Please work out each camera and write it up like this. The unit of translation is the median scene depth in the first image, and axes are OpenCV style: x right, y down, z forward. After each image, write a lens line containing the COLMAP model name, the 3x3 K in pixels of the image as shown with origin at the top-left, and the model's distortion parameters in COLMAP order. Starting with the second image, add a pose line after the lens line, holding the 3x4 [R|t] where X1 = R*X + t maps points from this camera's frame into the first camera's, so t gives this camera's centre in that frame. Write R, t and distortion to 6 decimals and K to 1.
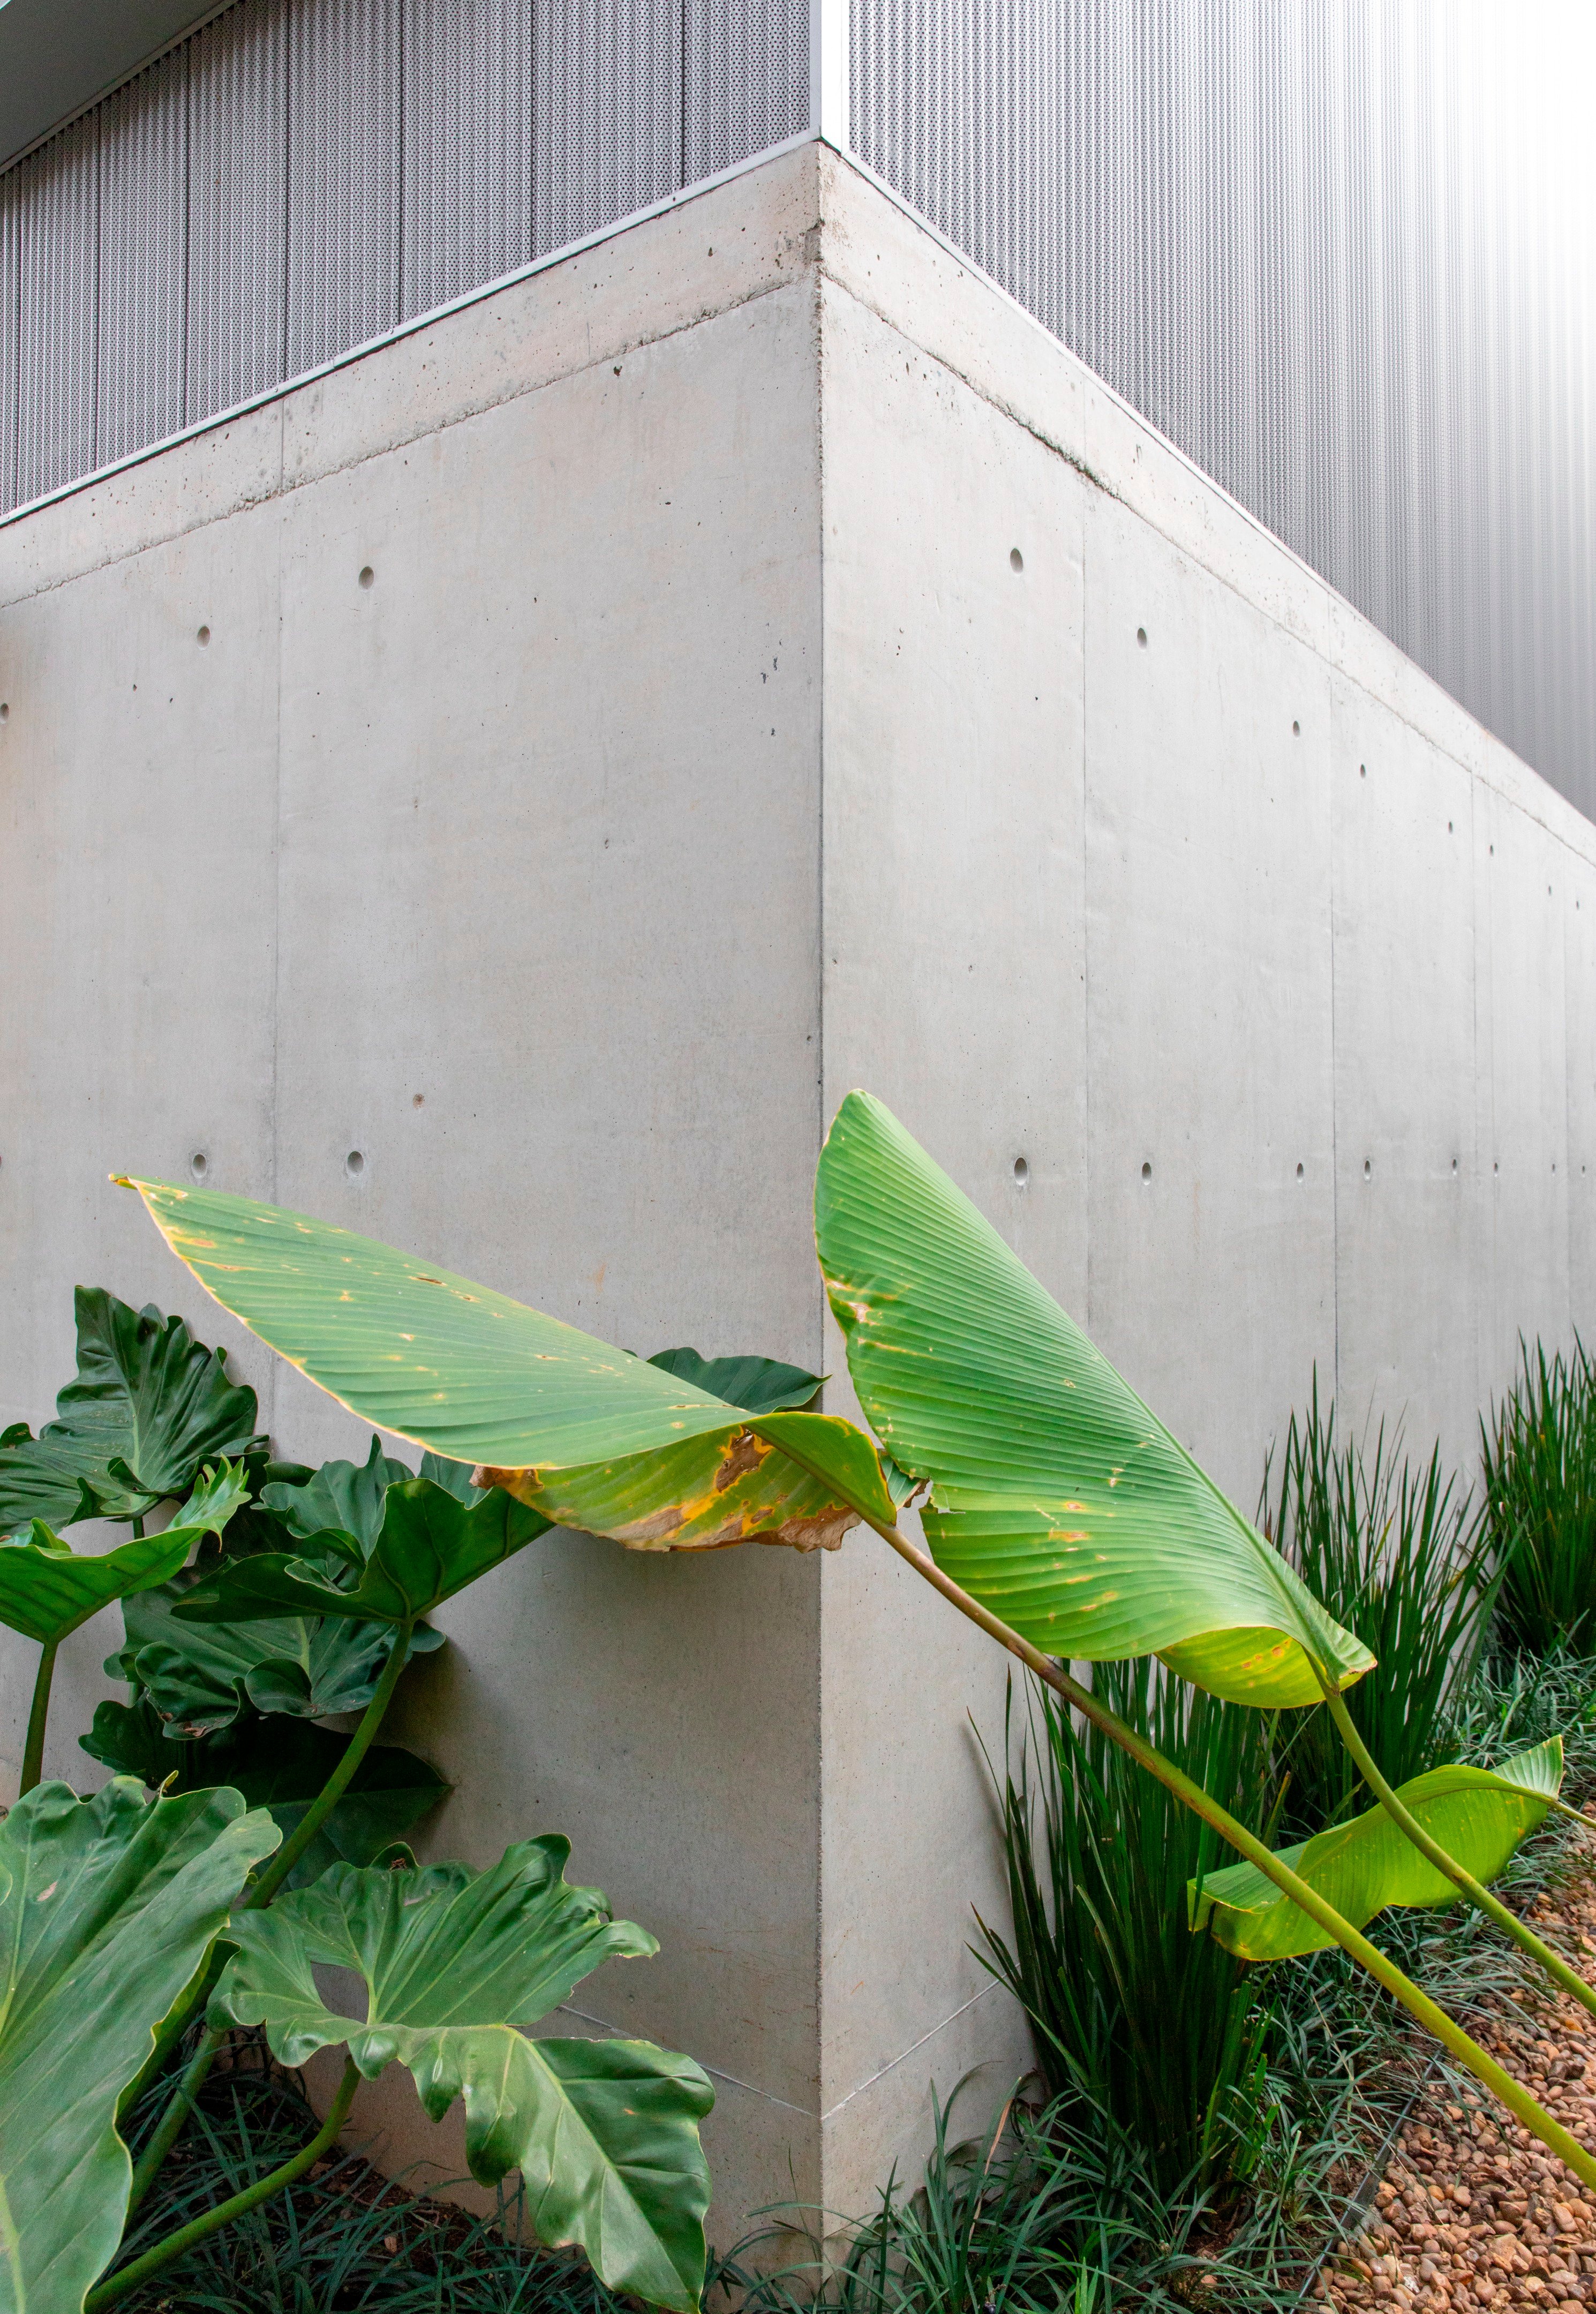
lens RADIAL K [[1629.9, 0, 796.1], [0, 1629.9, 1103.4], [0, 0, 1]] dist [0.000749, 0.006286]
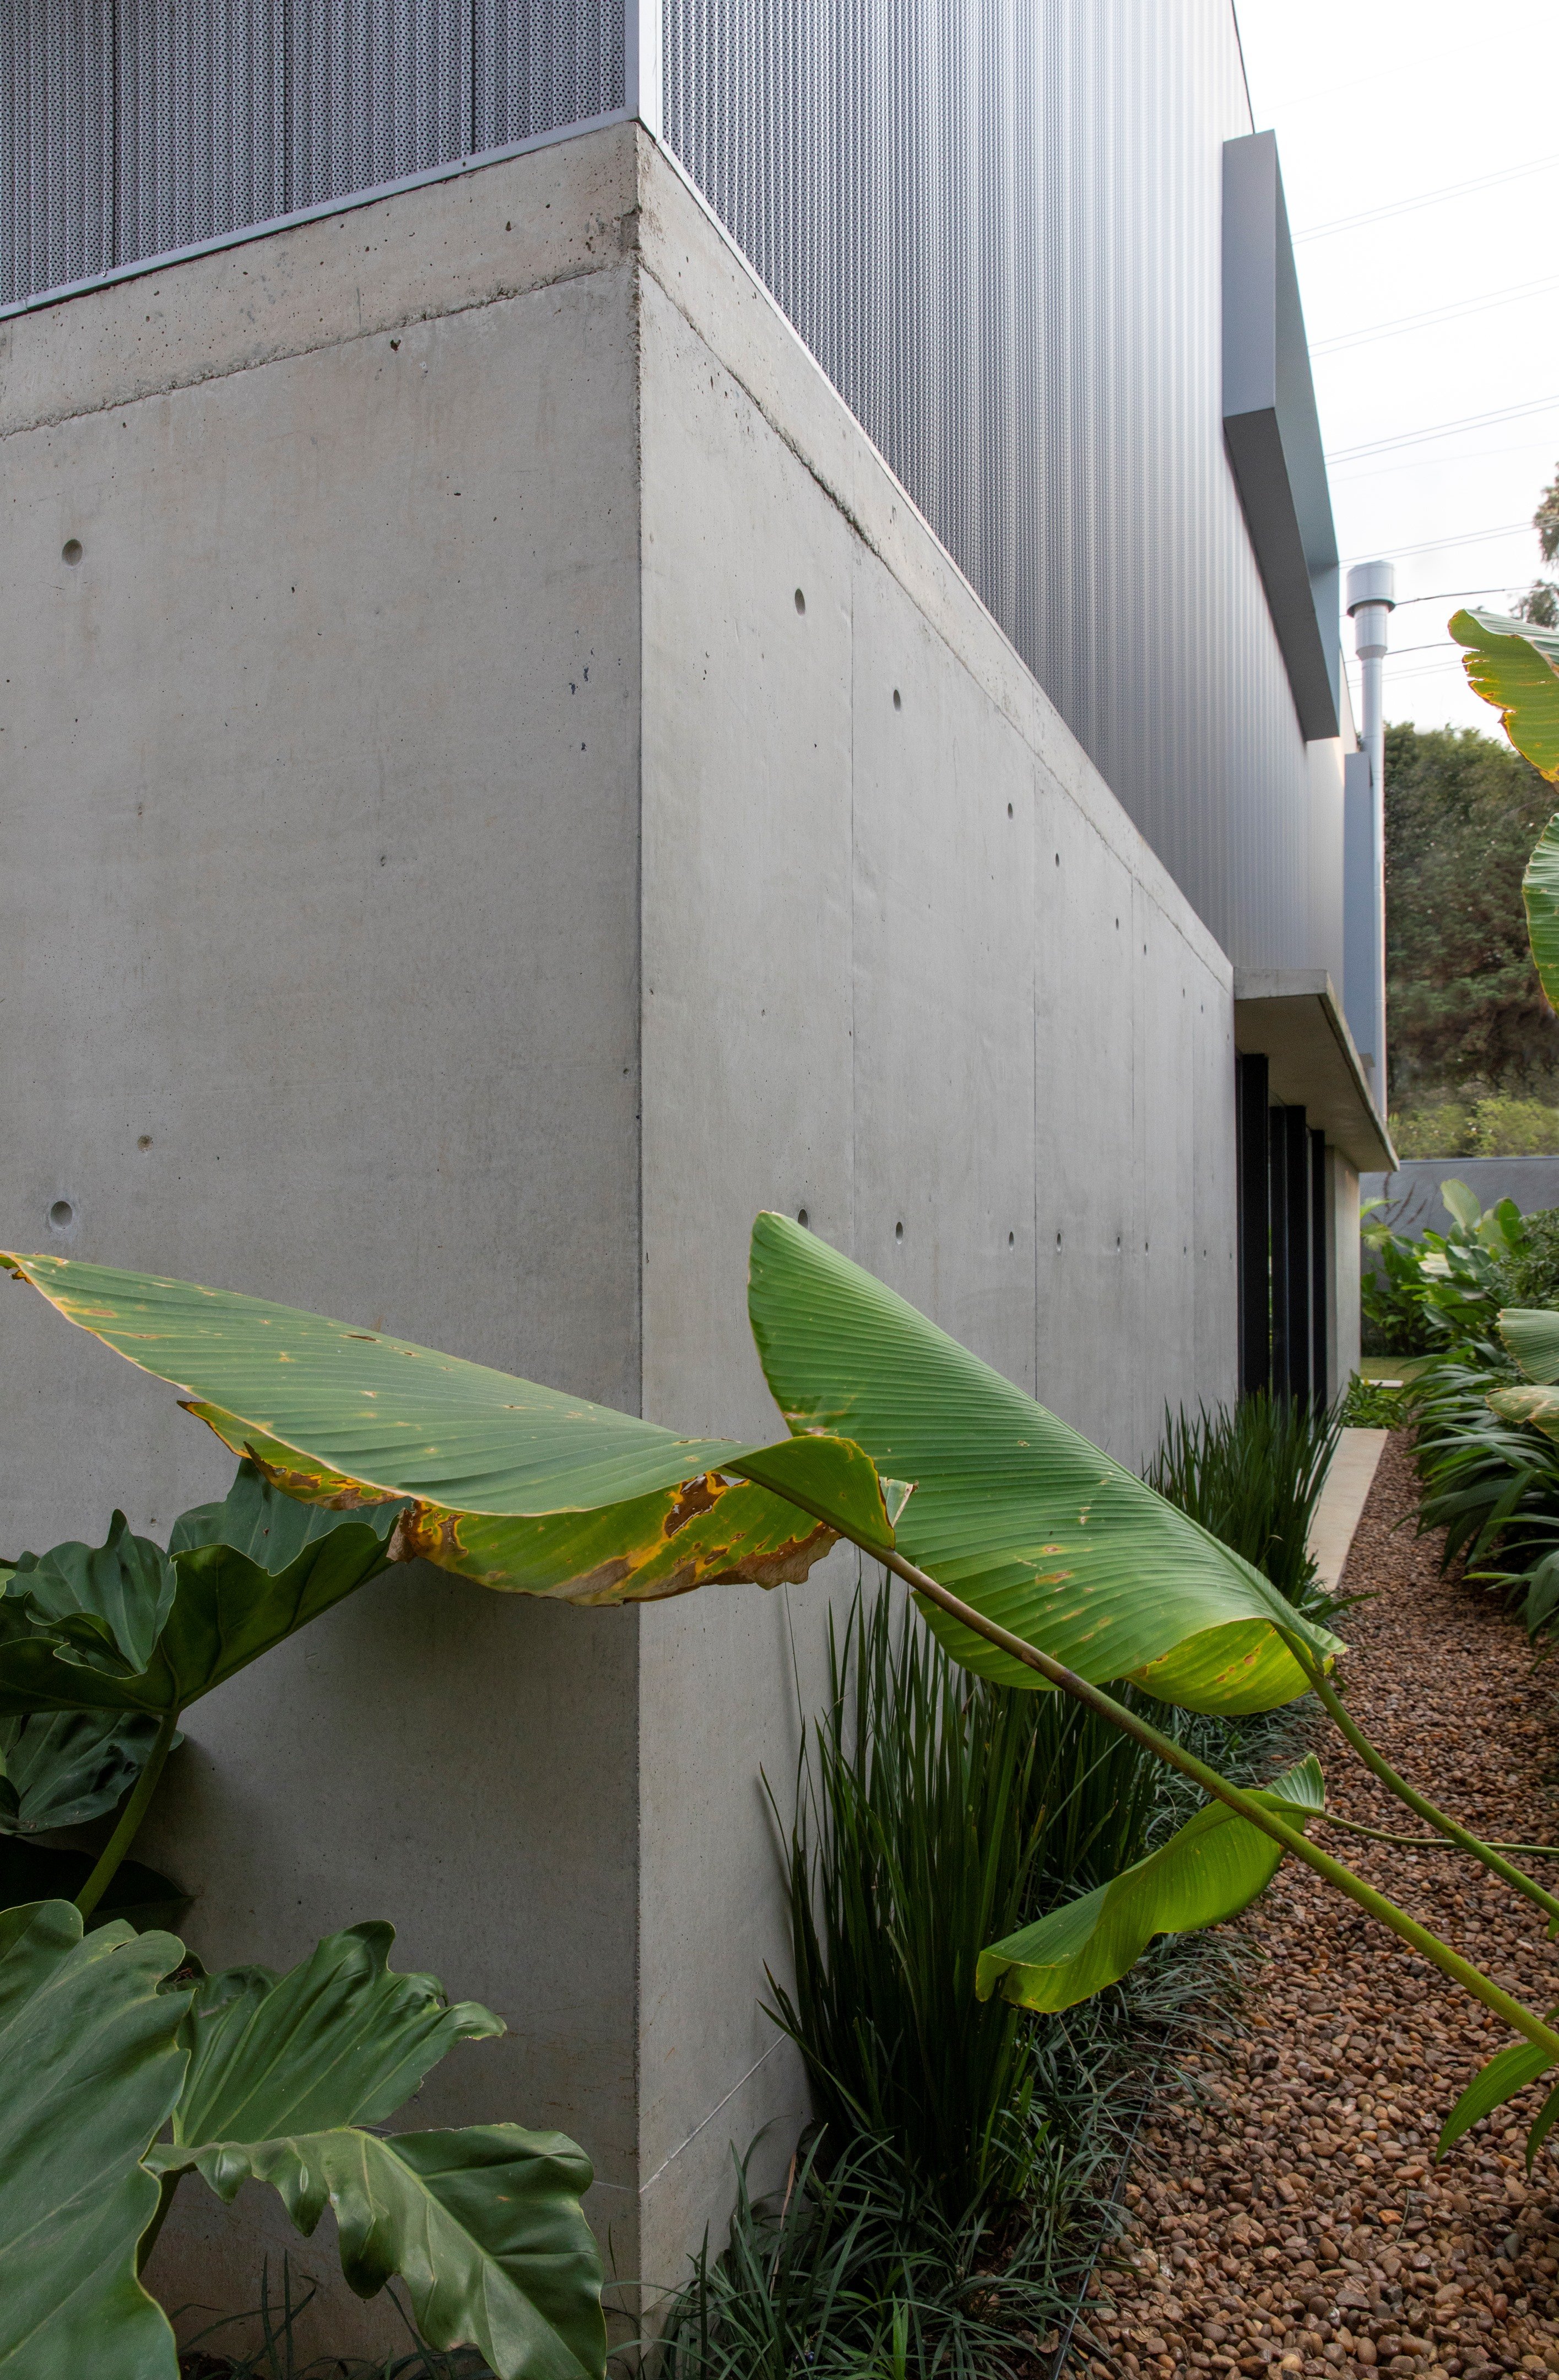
lens RADIAL K [[1630.1, 0, 775.0], [0, 1630.1, 1245.0], [0, 0, 1]] dist [0.003397, 0.000660]
pose [[0.968571, 0.002876, 0.248720, -0.133499], [-0.006912, 0.999858, 0.015355, 0.042969], [-0.248640, -0.016592, 0.968454, 0.050275]]
